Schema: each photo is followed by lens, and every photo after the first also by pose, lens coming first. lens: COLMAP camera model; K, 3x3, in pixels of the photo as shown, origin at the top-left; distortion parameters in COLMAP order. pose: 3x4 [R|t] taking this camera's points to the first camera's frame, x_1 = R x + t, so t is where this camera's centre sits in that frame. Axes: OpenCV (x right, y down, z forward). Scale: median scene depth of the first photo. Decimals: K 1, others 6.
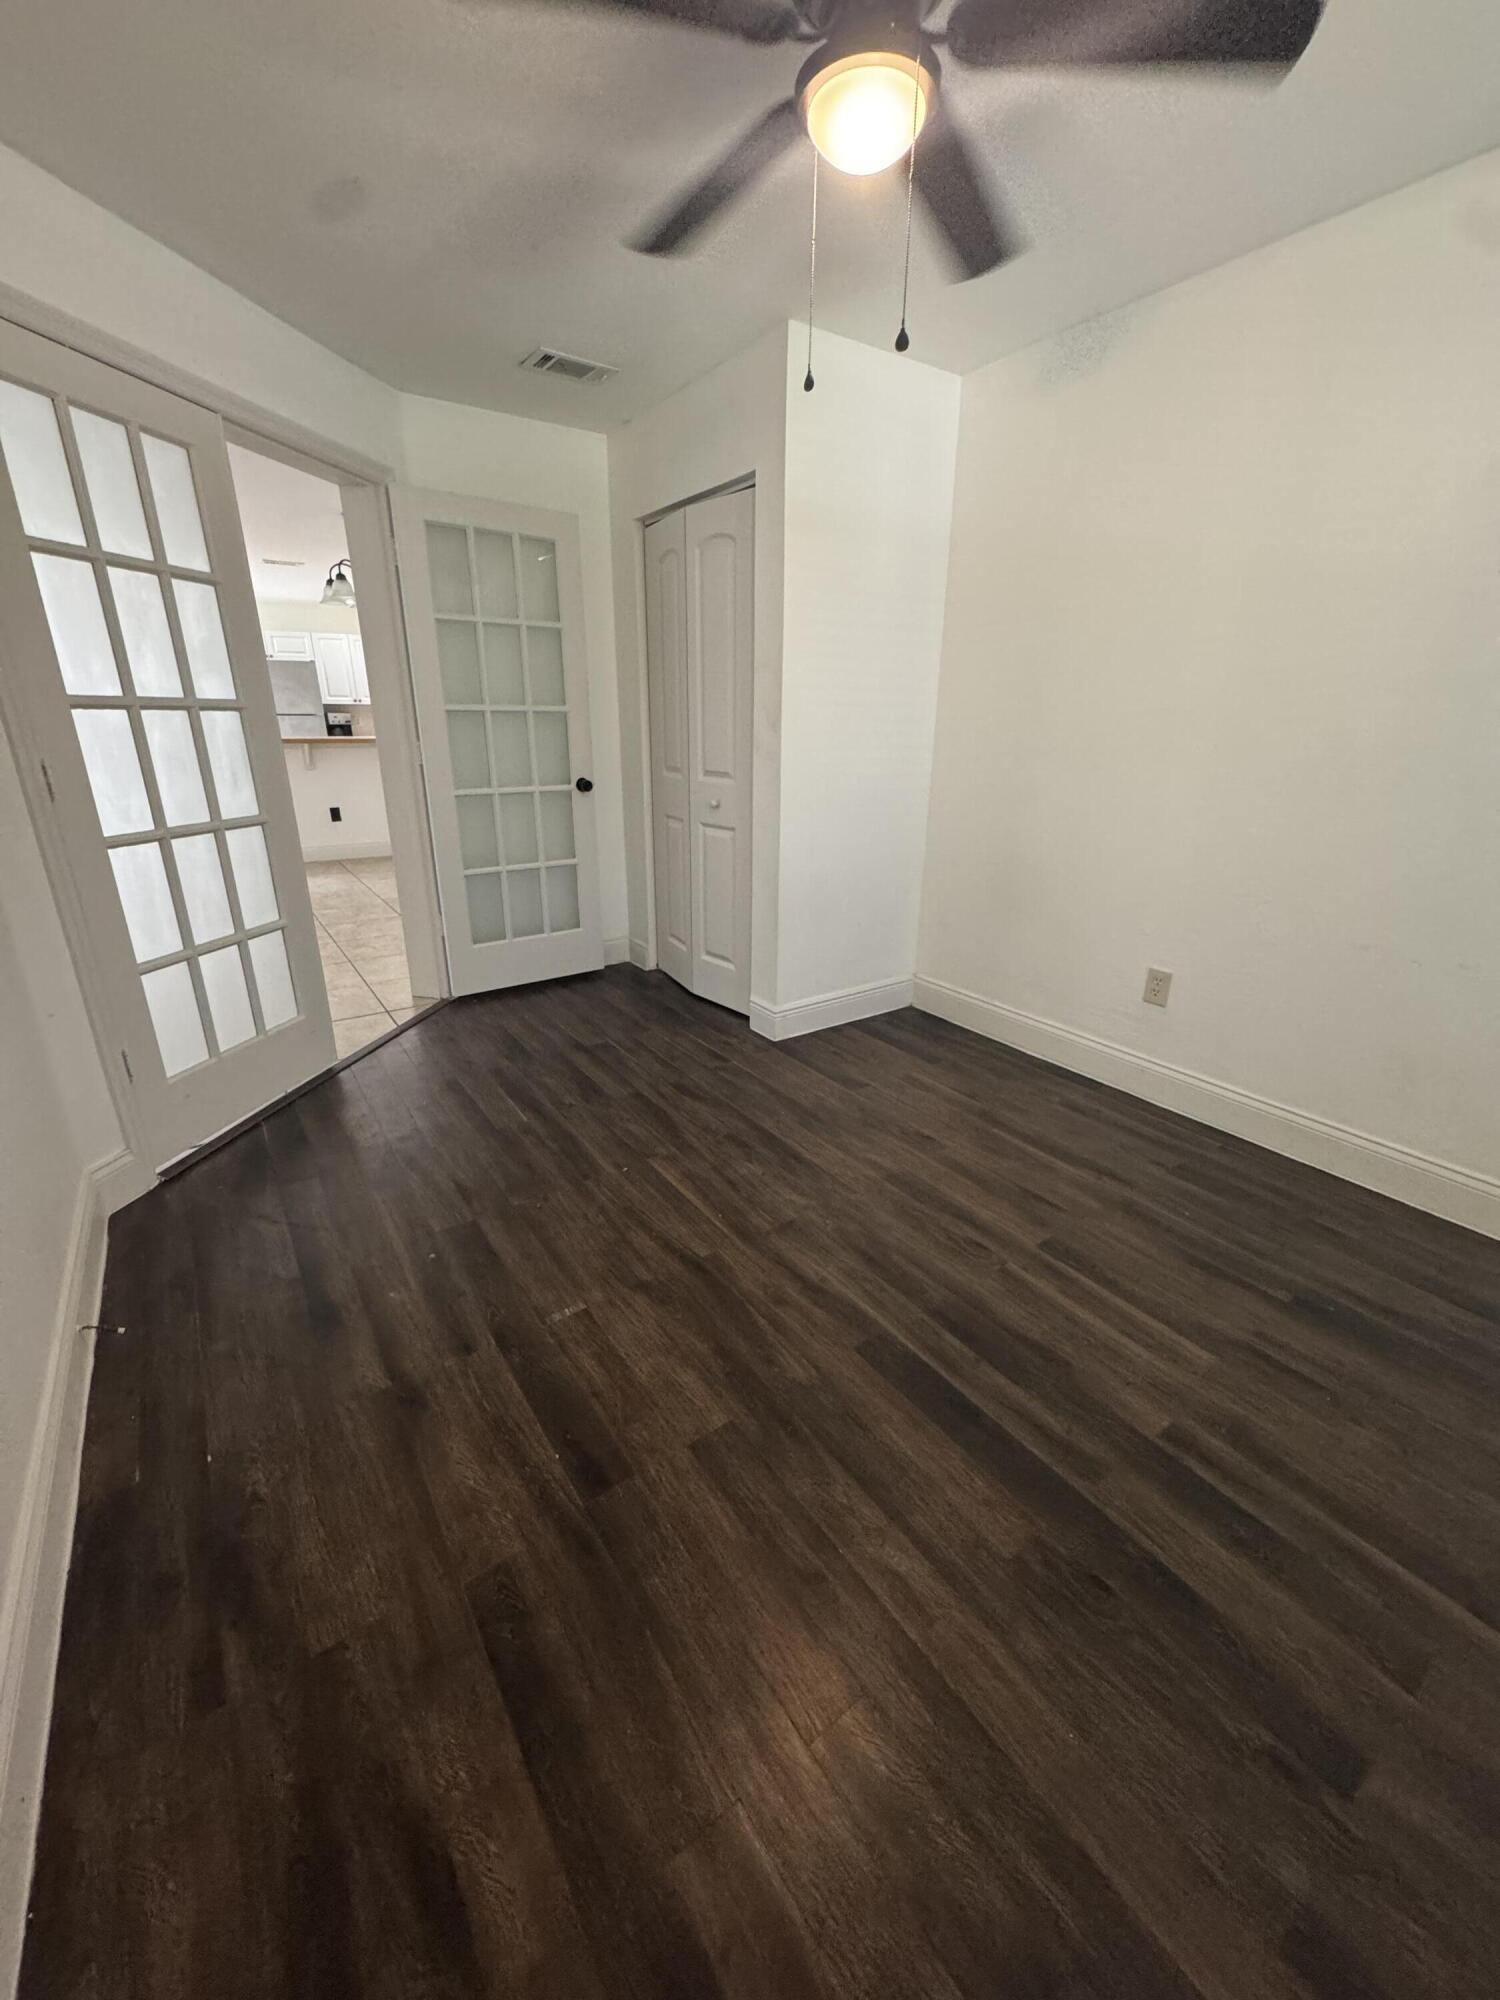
lens RADIAL K [[804.7, 0, 748.1], [0, 804.7, 1001.9], [0, 0, 1]] dist [0.001054, -0.000526]
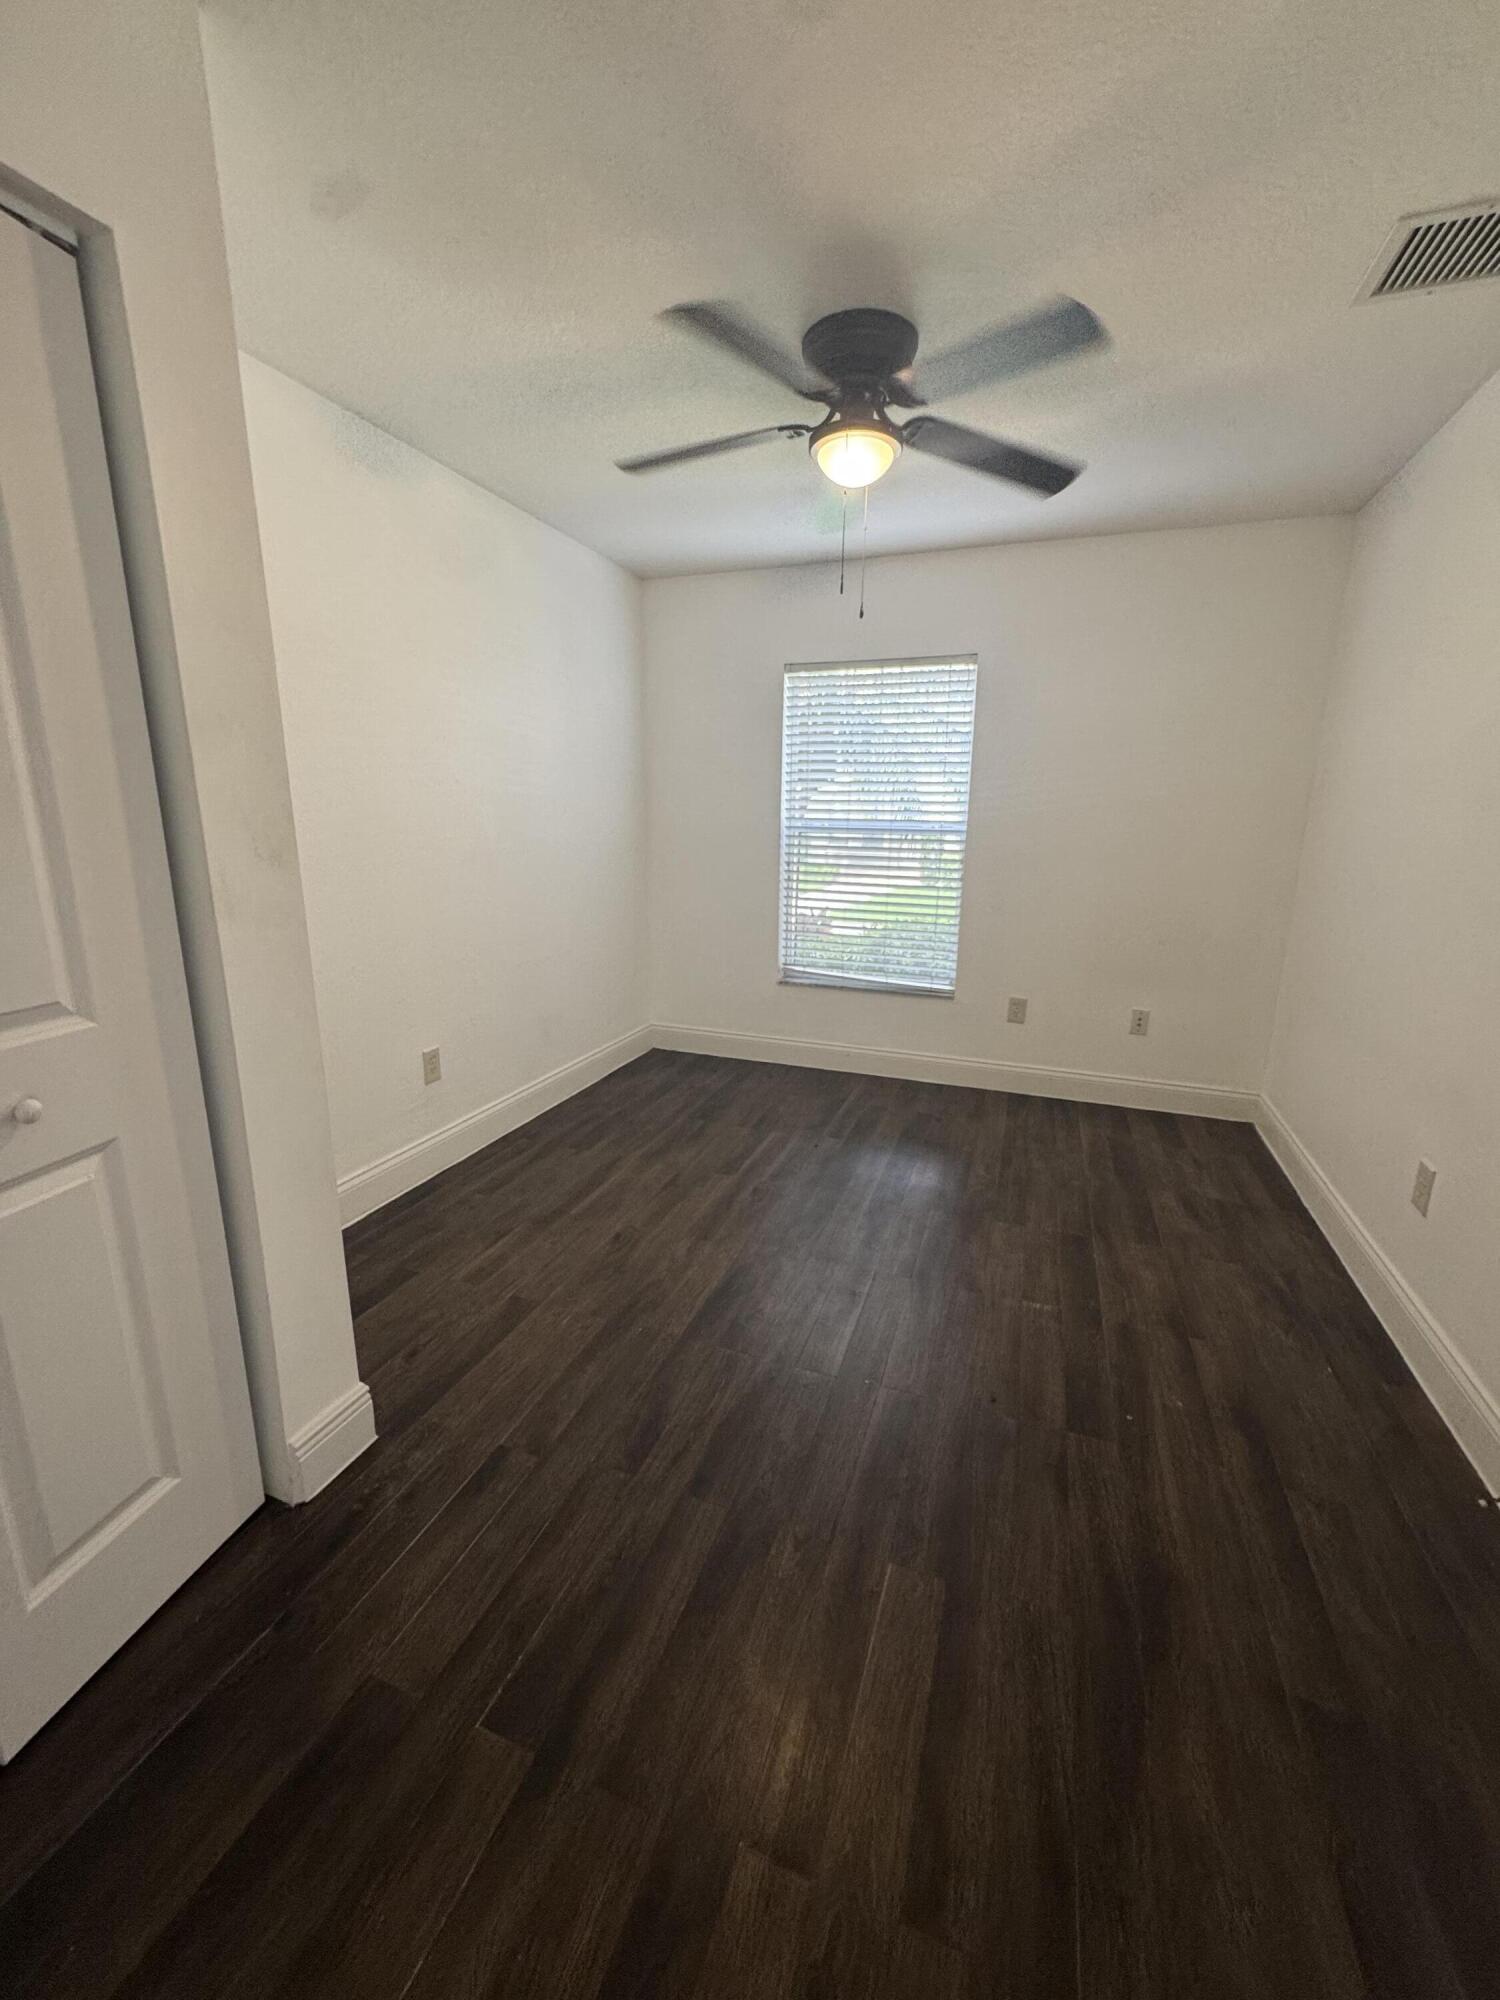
lens RADIAL K [[804.7, 0, 752.3], [0, 804.7, 1003.0], [0, 0, 1]] dist [0.001054, -0.000526]
pose [[-0.584970, -0.201342, 0.785666, -0.730064], [0.256537, 0.873031, 0.414736, -0.553365], [-0.769415, 0.444160, -0.459045, 1.470107]]
